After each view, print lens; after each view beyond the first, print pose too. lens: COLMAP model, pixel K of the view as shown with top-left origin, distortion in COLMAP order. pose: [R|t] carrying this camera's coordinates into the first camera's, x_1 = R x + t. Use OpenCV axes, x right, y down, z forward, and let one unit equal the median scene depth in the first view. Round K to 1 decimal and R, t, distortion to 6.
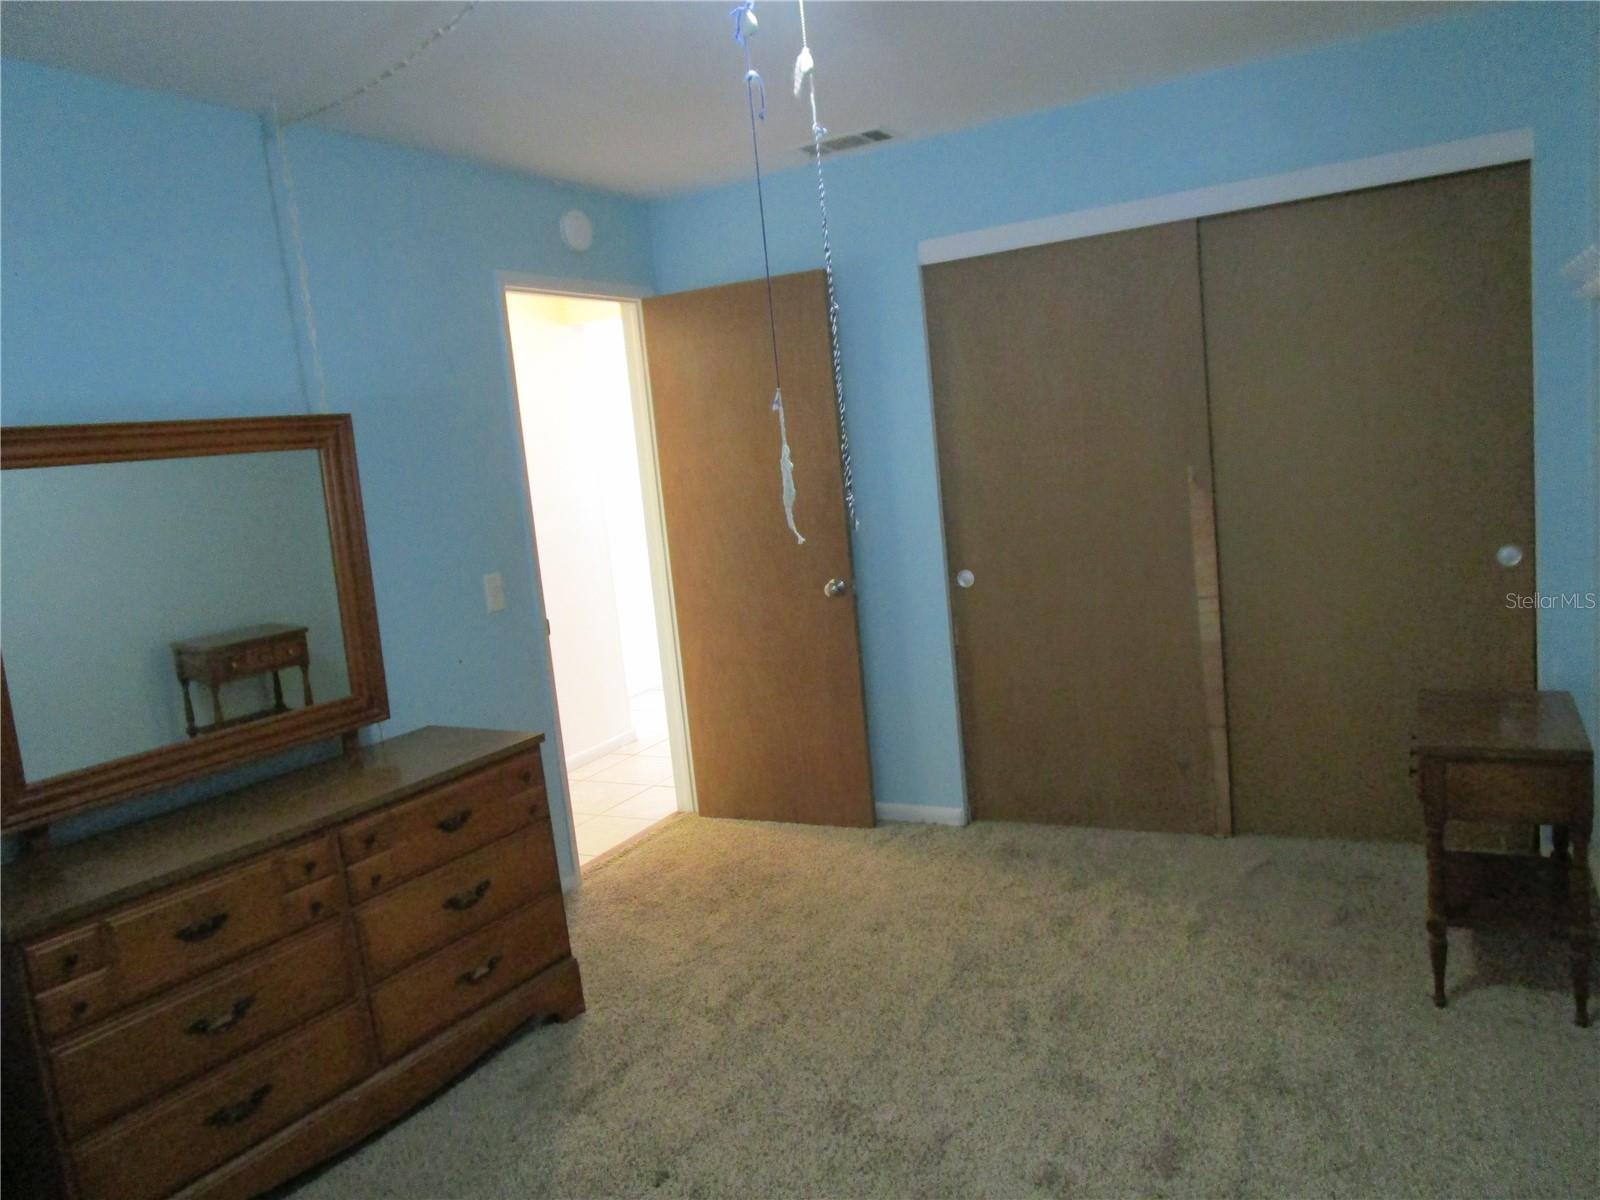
lens RADIAL K [[1207.0, 0, 798.1], [0, 1207.0, 602.1], [0, 0, 1]] dist [-0.013962, 0.002578]
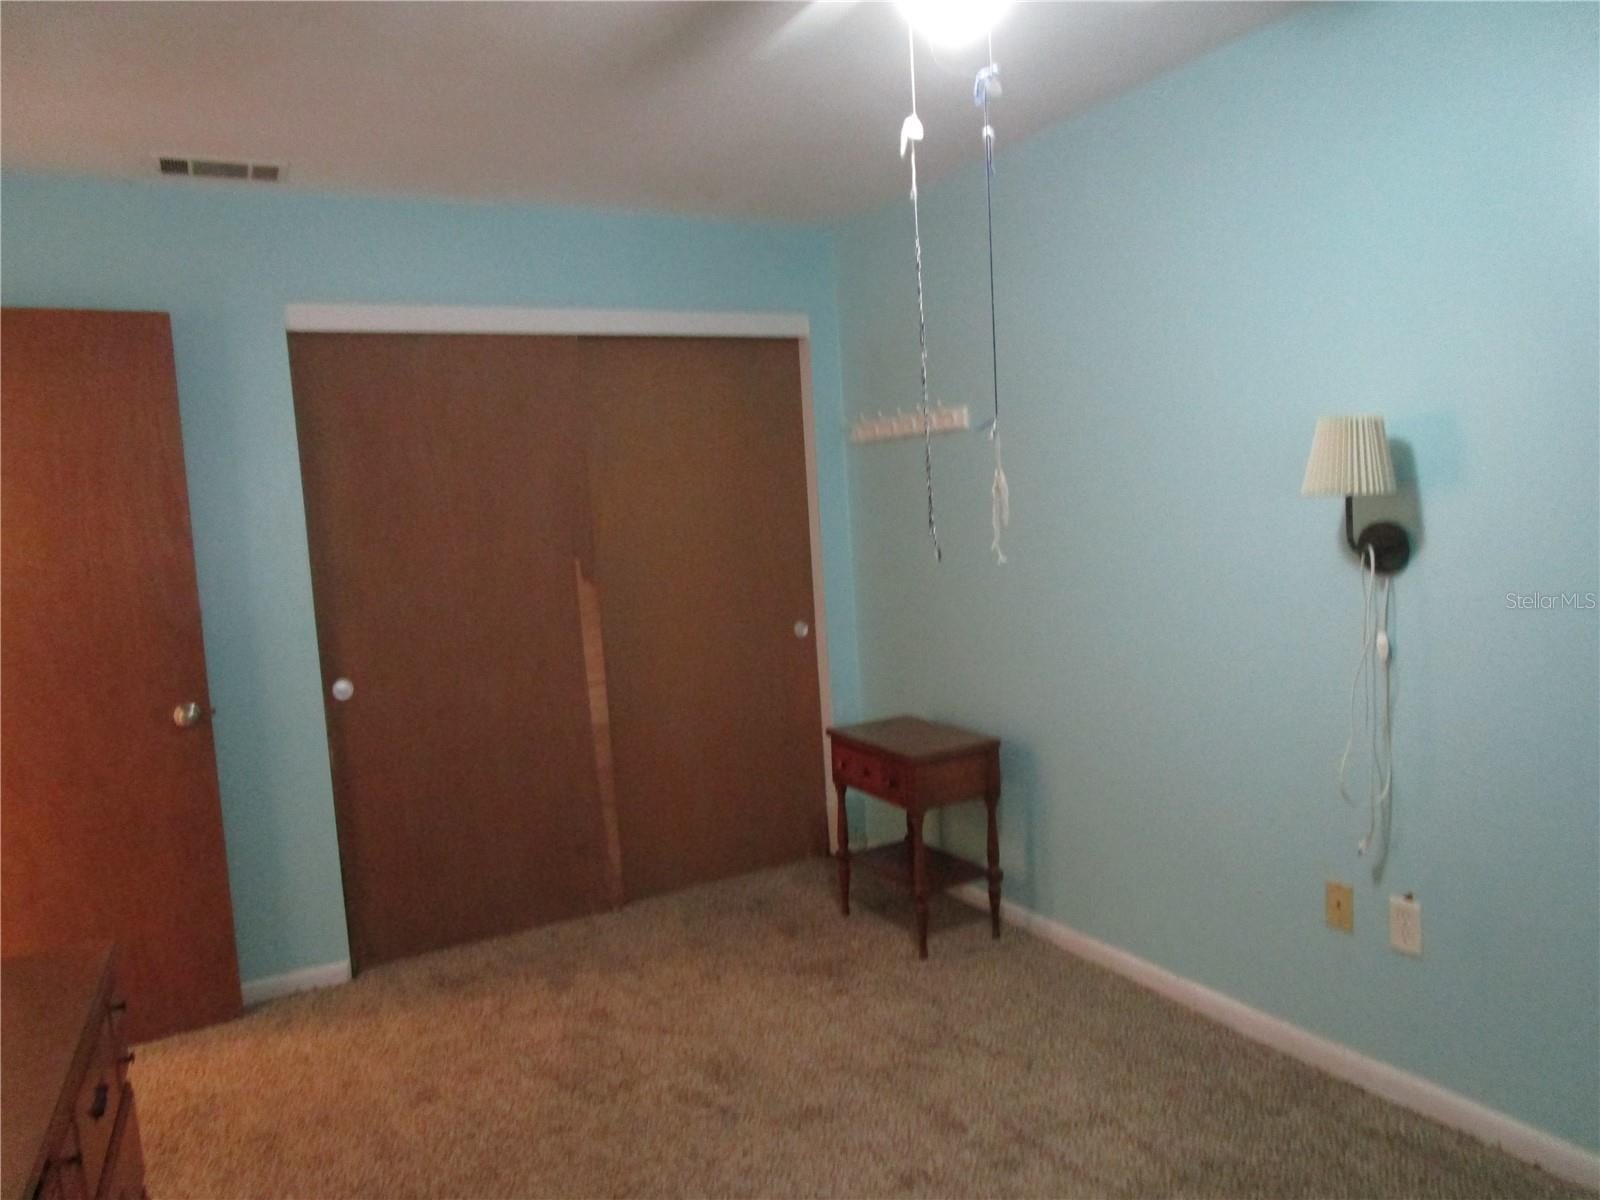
lens RADIAL K [[1207.0, 0, 798.6], [0, 1207.0, 601.3], [0, 0, 1]] dist [-0.013962, 0.002578]
pose [[0.506335, -0.004259, 0.862326, -0.498357], [0.120219, 0.990571, -0.065697, 0.015979], [-0.853916, 0.136933, 0.502073, 0.303421]]
